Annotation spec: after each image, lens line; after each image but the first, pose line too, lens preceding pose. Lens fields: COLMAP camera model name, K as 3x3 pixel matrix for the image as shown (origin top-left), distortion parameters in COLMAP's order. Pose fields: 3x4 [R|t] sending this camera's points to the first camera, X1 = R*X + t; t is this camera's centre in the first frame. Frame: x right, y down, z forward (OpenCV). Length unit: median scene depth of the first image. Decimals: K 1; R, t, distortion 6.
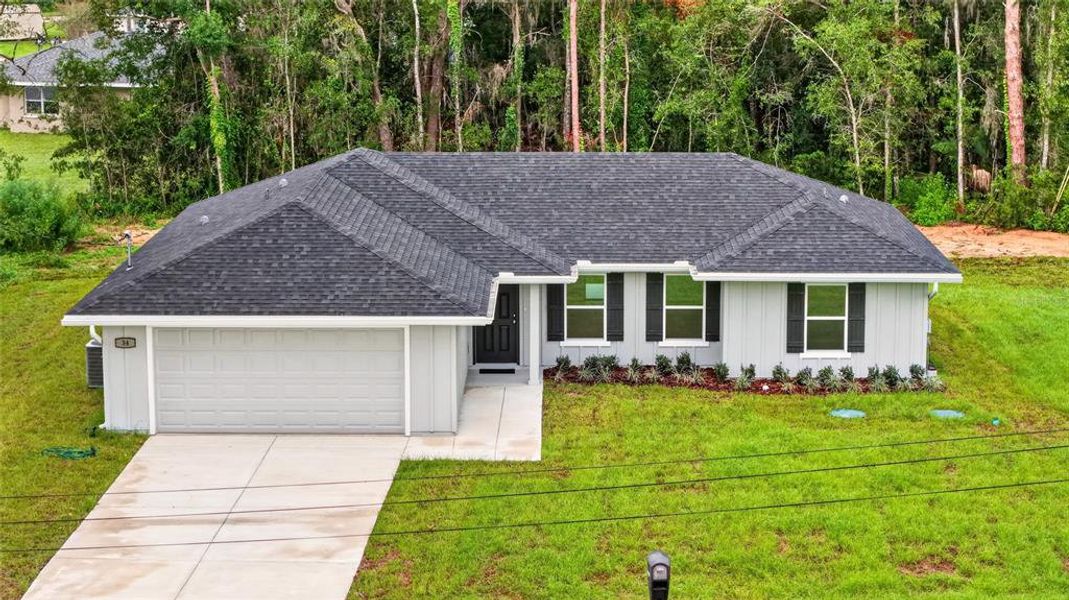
lens RADIAL K [[2262.5, 0, 534.5], [0, 2262.5, 300.0], [0, 0, 1]] dist [-0.225744, -0.092150]
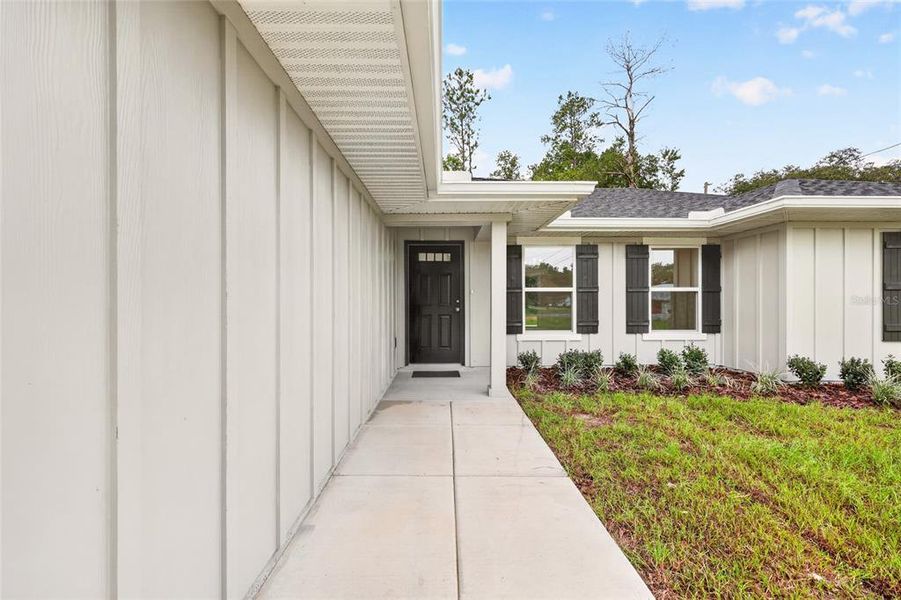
lens RADIAL K [[361.3, 0, 447.3], [0, 361.3, 297.0], [0, 0, 1]] dist [-0.002582, 0.000047]
pose [[0.999739, -0.002916, 0.022665, -0.015785], [0.007085, 0.982505, -0.186102, 0.029291], [-0.021726, 0.186214, 0.982269, 0.897814]]
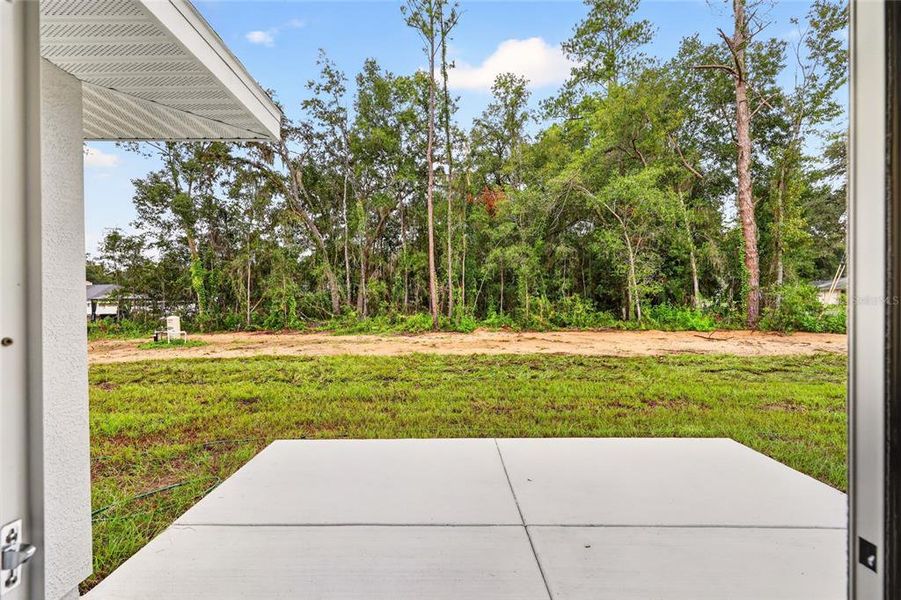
lens RADIAL K [[361.3, 0, 447.3], [0, 361.3, 297.0], [0, 0, 1]] dist [-0.002582, 0.000047]
pose [[0.999777, -0.004450, 0.020629, 0.036107], [0.008175, 0.982858, -0.184182, -0.023592], [-0.019455, 0.184309, 0.982676, 1.180378]]
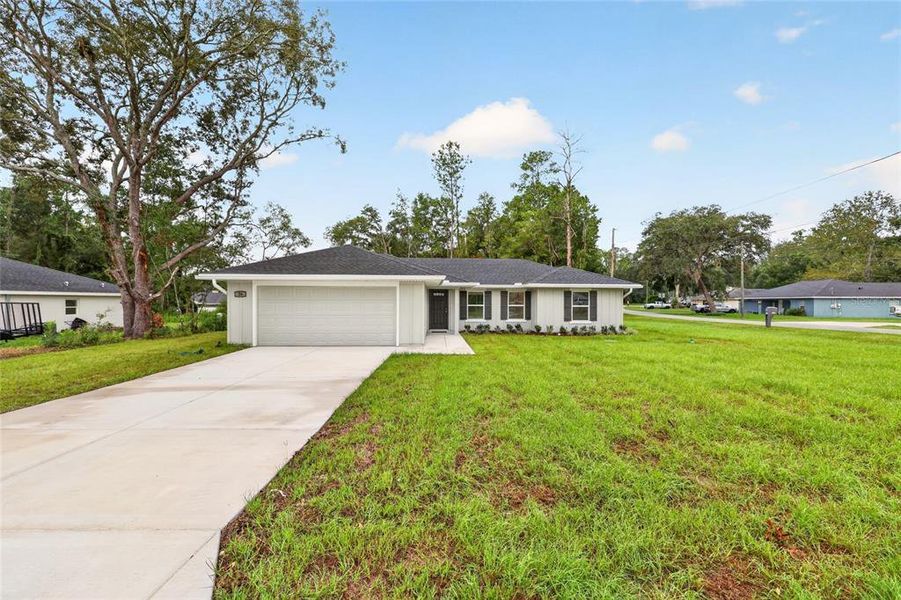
lens RADIAL K [[361.3, 0, 447.3], [0, 361.3, 297.0], [0, 0, 1]] dist [-0.002582, 0.000047]
pose [[0.998843, 0.004099, 0.047909, -0.026988], [0.005193, 0.981334, -0.192243, 0.069953], [-0.047803, 0.192269, 0.980177, 0.633935]]
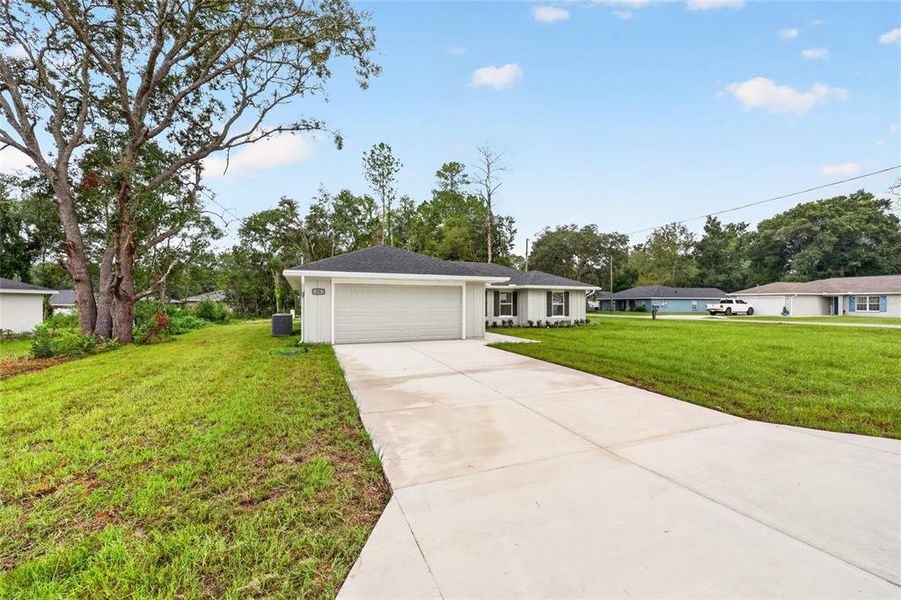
lens RADIAL K [[362.9, 0, 449.7], [0, 362.9, 293.4], [0, 0, 1]] dist [-0.000934, 0.000117]
pose [[0.919989, 0.011579, 0.391773, -0.179203], [0.068652, 0.979350, -0.190160, 0.073212], [-0.385885, 0.201841, 0.900196, 0.630754]]
